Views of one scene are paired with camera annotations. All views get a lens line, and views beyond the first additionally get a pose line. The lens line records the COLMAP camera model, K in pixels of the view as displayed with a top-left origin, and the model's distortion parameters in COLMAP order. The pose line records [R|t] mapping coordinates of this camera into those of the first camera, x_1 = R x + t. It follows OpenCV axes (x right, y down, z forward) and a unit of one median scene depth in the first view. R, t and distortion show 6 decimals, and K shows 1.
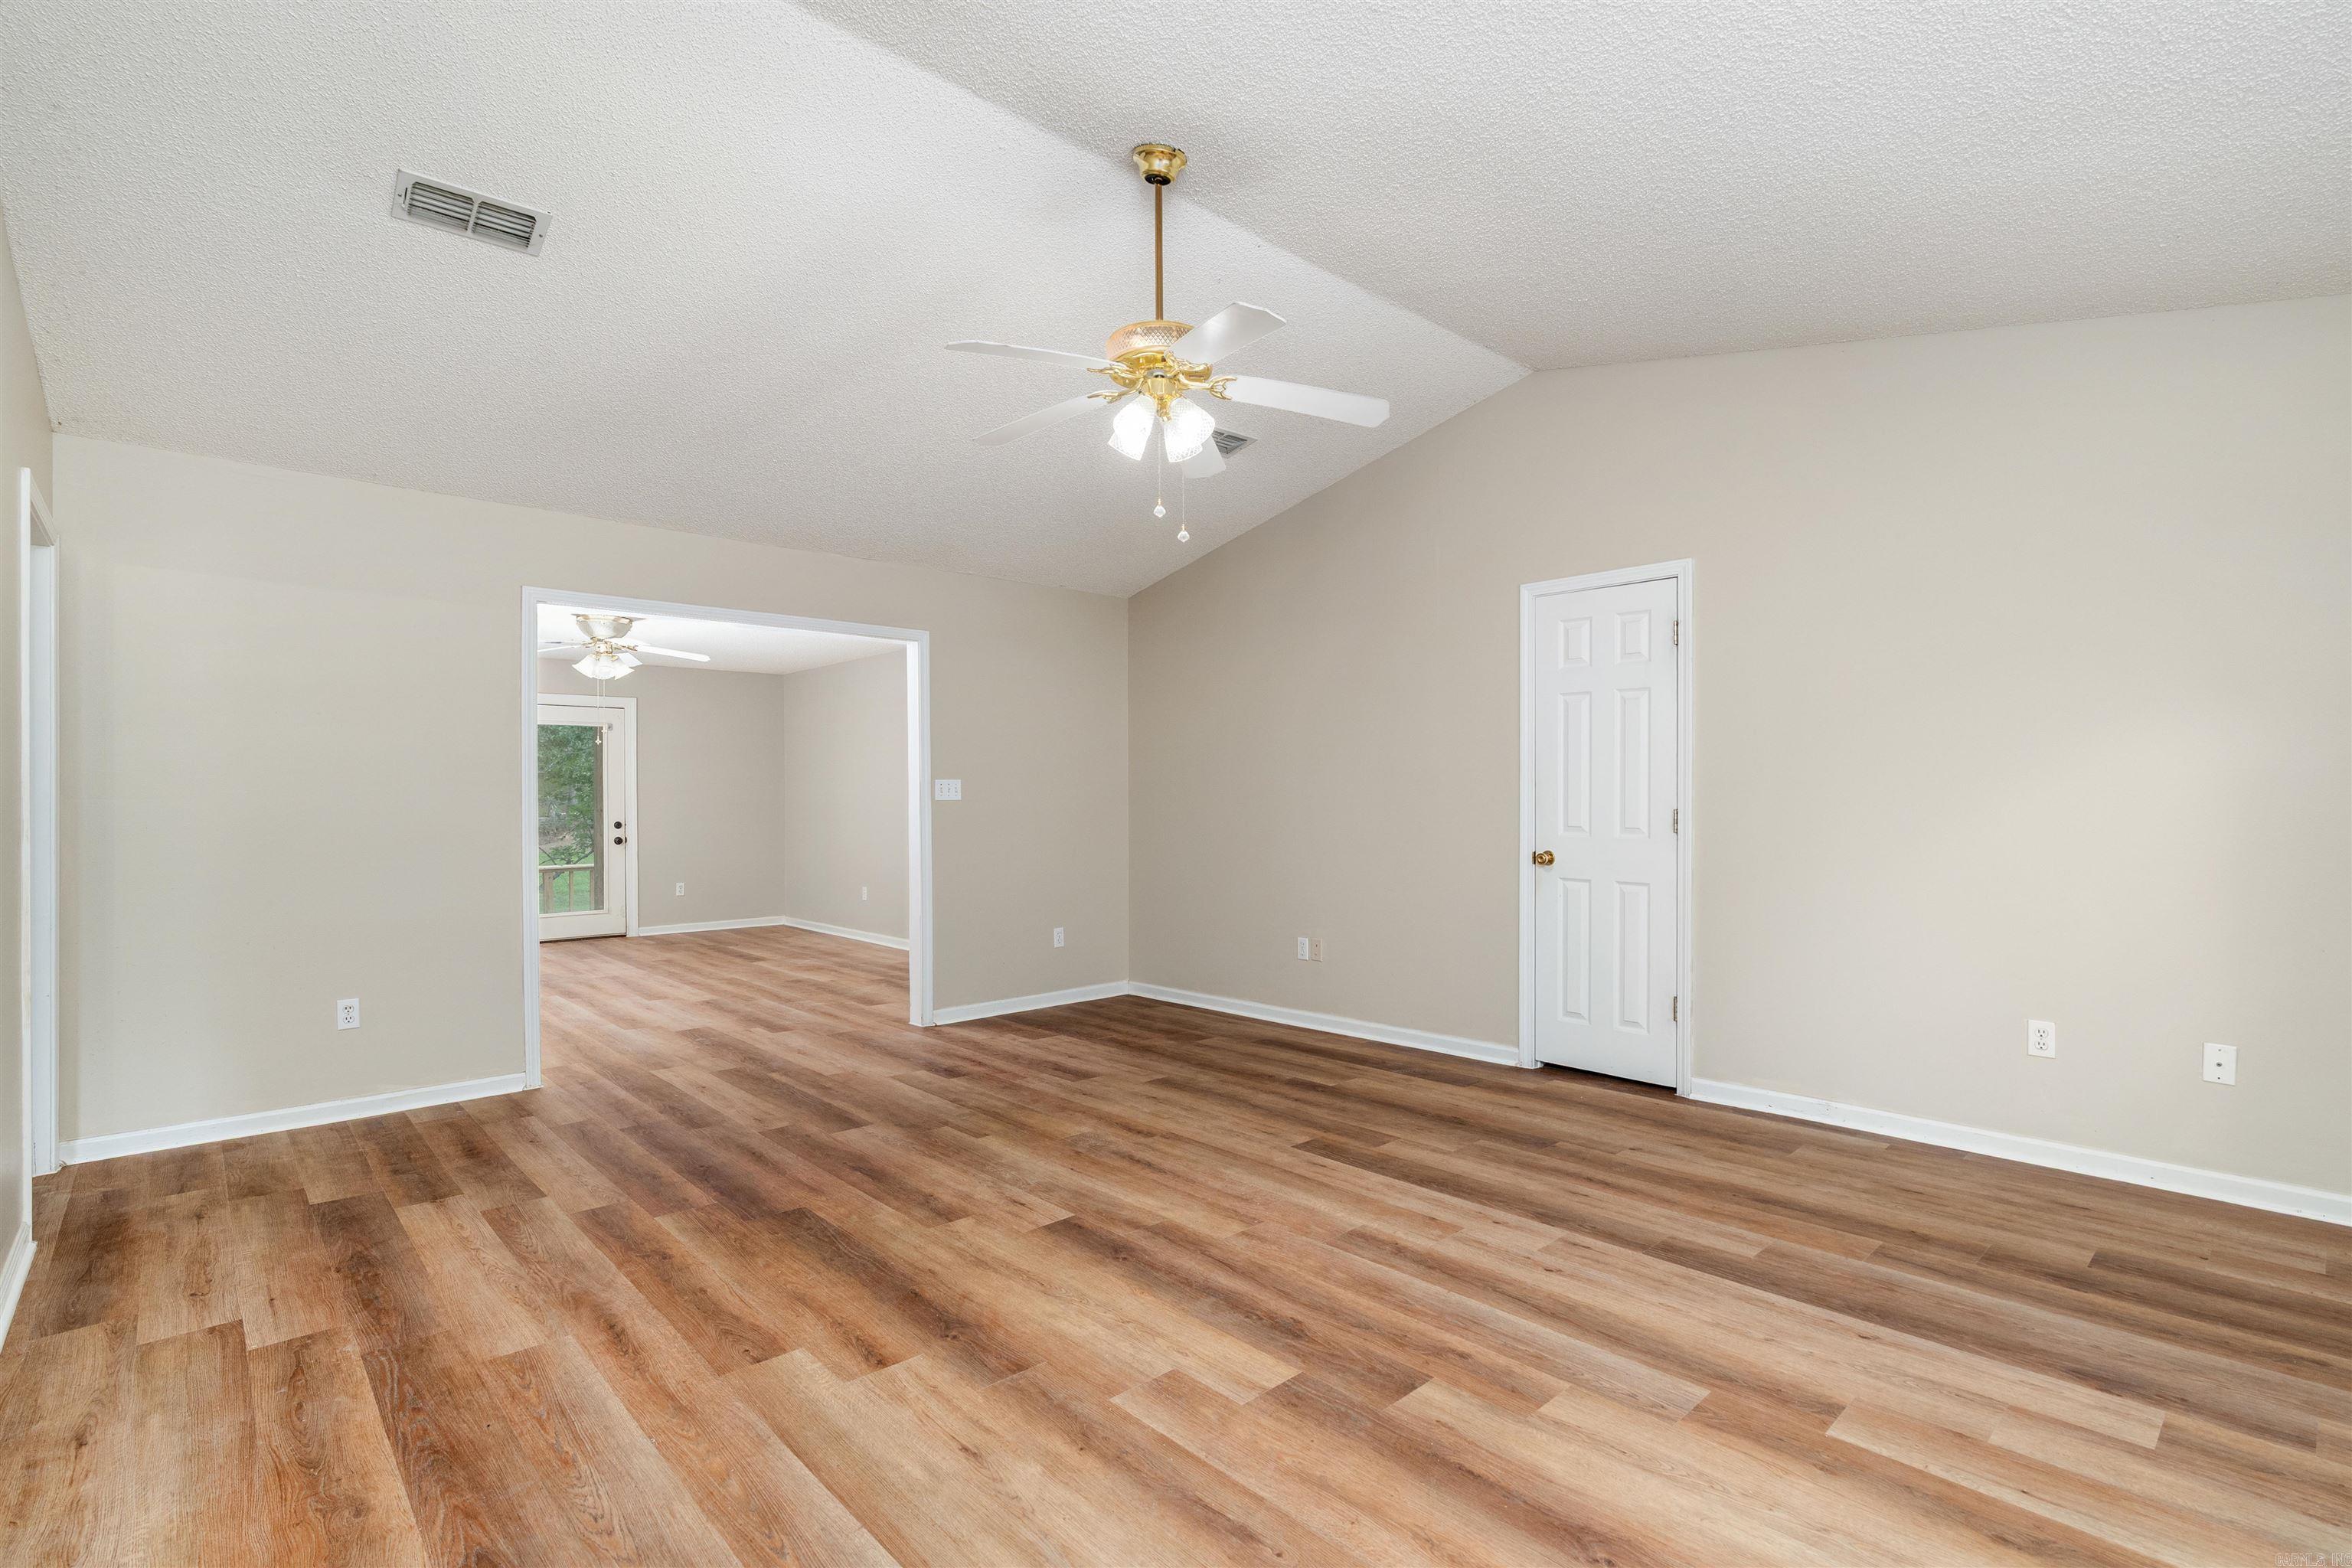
lens RADIAL K [[1080.7, 0, 1171.0], [0, 1080.7, 794.4], [0, 0, 1]] dist [-0.006246, -0.000343]
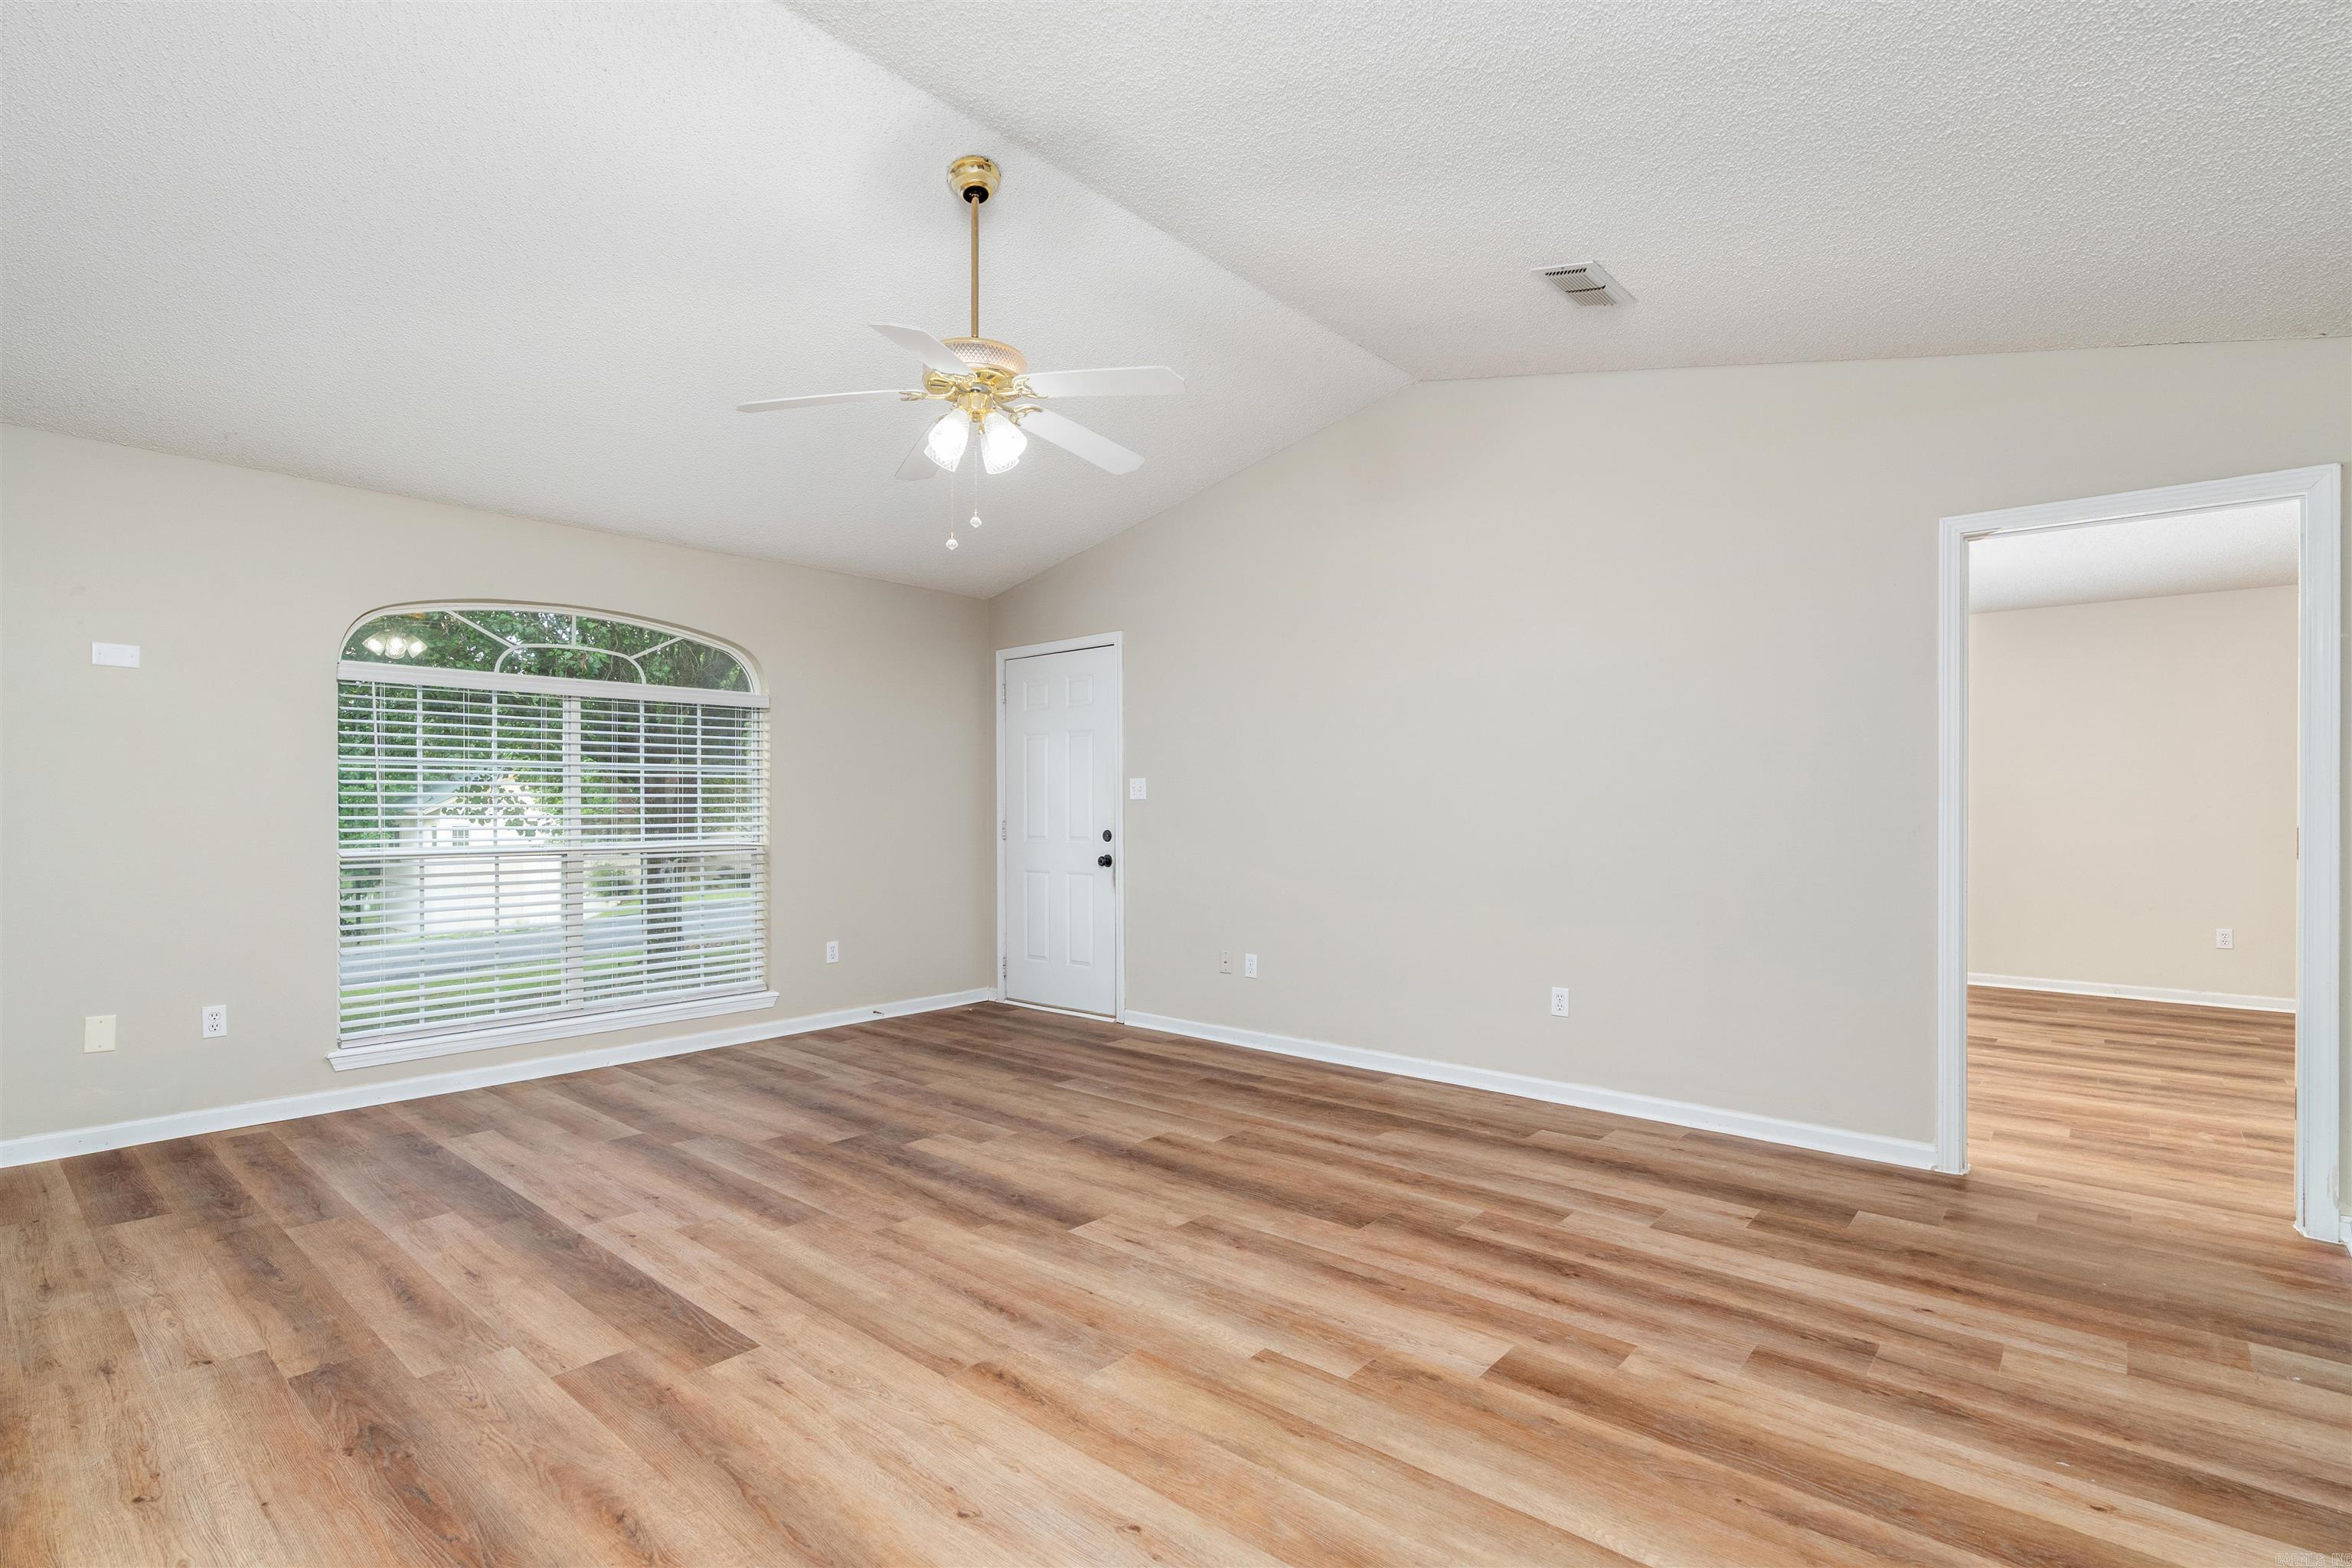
lens RADIAL K [[1080.7, 0, 1161.1], [0, 1080.7, 798.4], [0, 0, 1]] dist [-0.006246, -0.000343]
pose [[-0.993442, 0.006179, -0.114174, -0.063839], [0.007562, 0.999903, -0.011686, 0.013976], [0.114091, -0.012473, -0.993392, 1.974054]]
